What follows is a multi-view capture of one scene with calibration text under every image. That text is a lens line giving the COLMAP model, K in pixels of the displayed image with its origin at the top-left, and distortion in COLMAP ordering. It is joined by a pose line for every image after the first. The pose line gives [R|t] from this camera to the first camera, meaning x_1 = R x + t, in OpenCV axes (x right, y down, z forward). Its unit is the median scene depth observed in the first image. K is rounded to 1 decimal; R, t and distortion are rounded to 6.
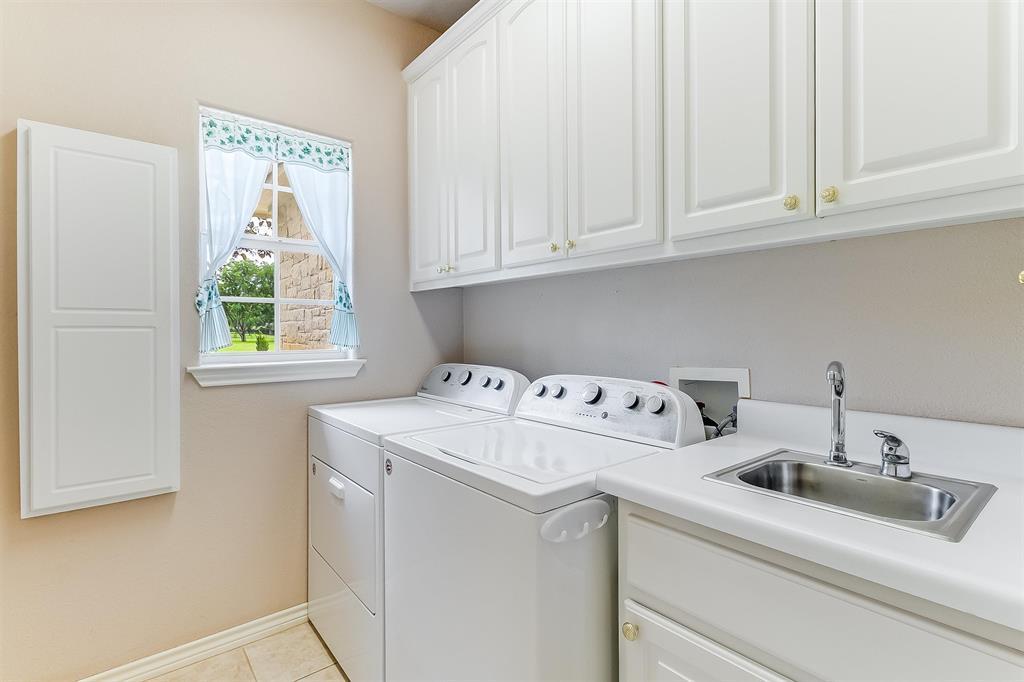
lens RADIAL K [[478.9, 0, 519.9], [0, 478.9, 333.8], [0, 0, 1]] dist [0.012003, 0.000089]
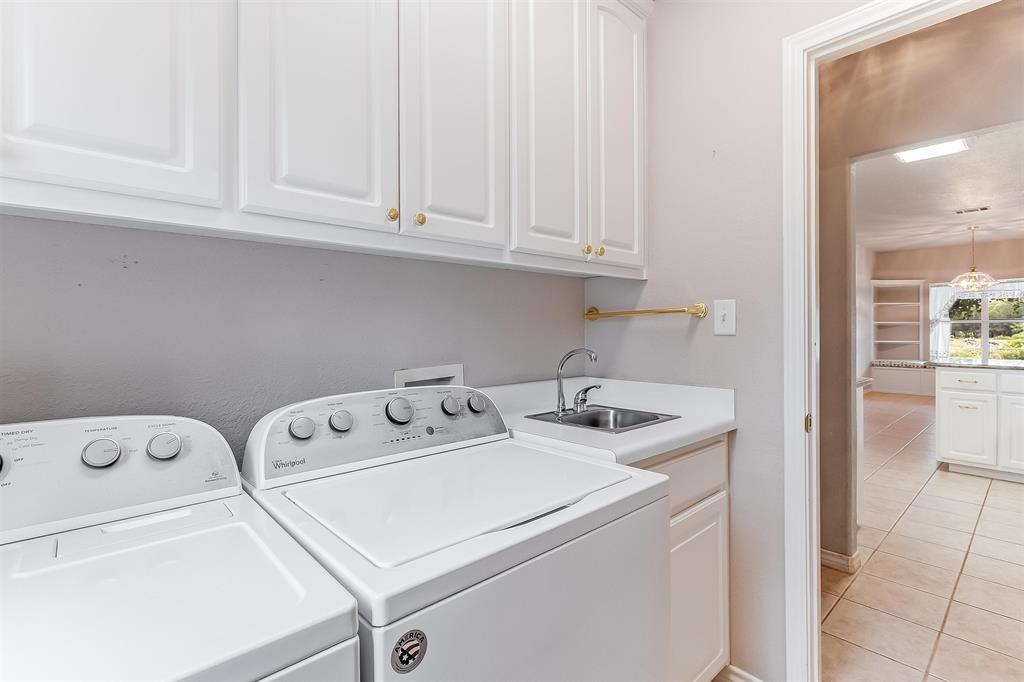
lens RADIAL K [[478.9, 0, 520.7], [0, 478.9, 342.7], [0, 0, 1]] dist [0.012003, 0.000089]
pose [[-0.053476, -0.035923, 0.997923, -0.696518], [0.004076, 0.999337, 0.036192, -0.017766], [-0.998561, 0.006003, -0.053294, 0.911479]]
